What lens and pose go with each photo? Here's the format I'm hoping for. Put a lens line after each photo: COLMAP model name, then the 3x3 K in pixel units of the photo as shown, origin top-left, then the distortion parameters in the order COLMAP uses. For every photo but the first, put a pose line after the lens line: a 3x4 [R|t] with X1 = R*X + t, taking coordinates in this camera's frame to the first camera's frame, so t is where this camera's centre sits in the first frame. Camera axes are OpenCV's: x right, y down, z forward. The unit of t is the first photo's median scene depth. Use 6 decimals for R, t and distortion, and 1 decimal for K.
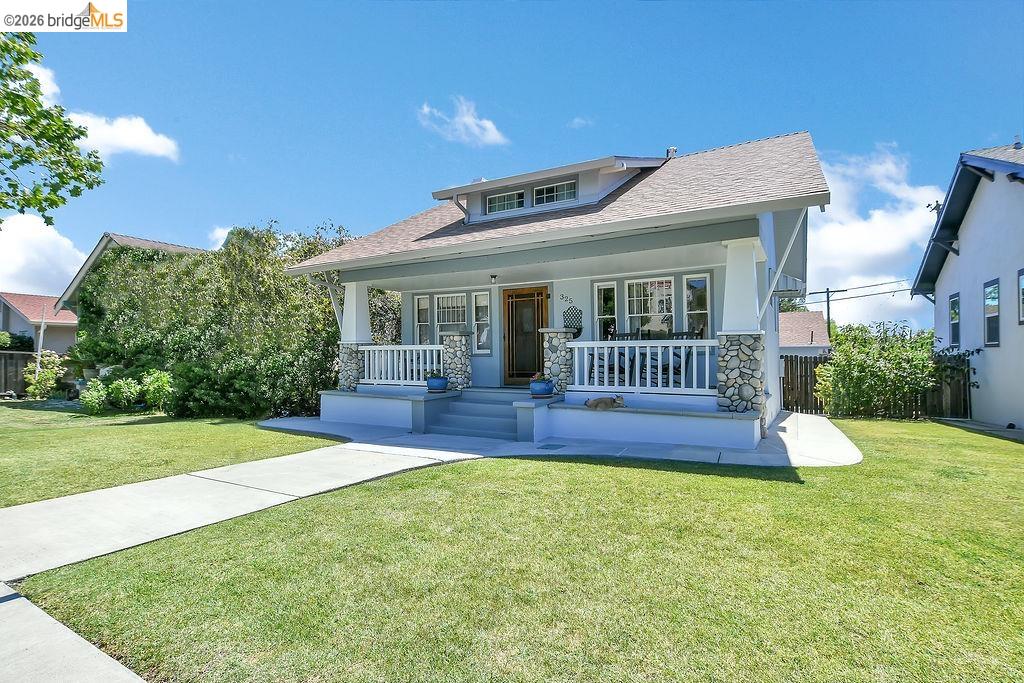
lens RADIAL K [[493.4, 0, 508.7], [0, 493.4, 338.0], [0, 0, 1]] dist [-0.018114, -0.000163]
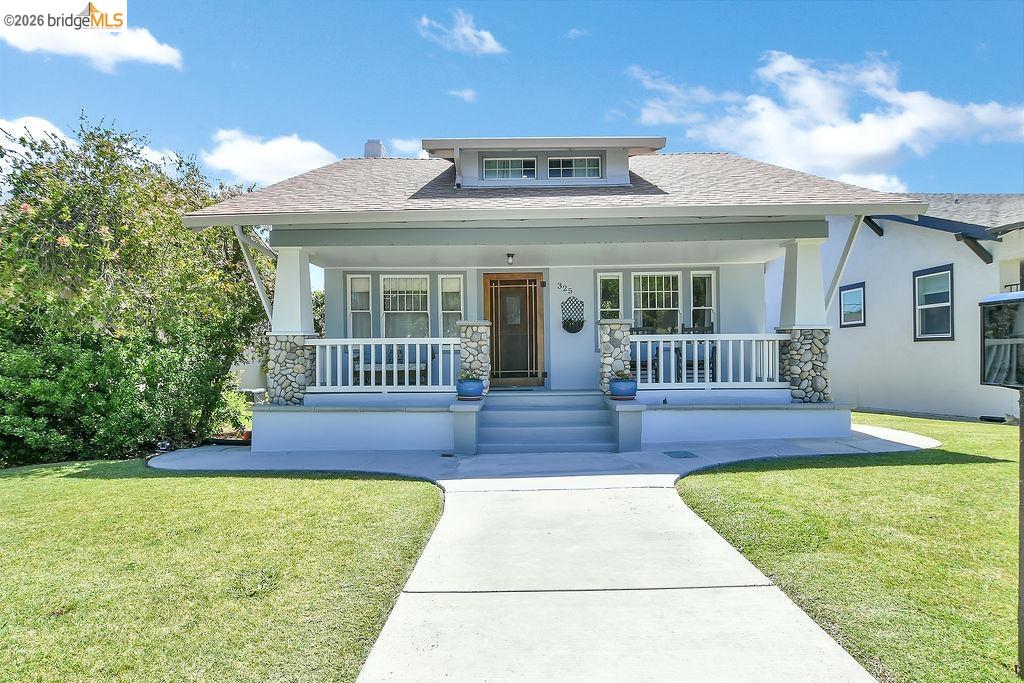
lens RADIAL K [[493.4, 0, 518.2], [0, 493.4, 341.4], [0, 0, 1]] dist [-0.018114, -0.000163]
pose [[0.875930, 0.005465, 0.482408, -0.411611], [-0.010077, 0.999925, 0.006970, 0.012796], [-0.482333, -0.010966, 0.875919, 0.267865]]
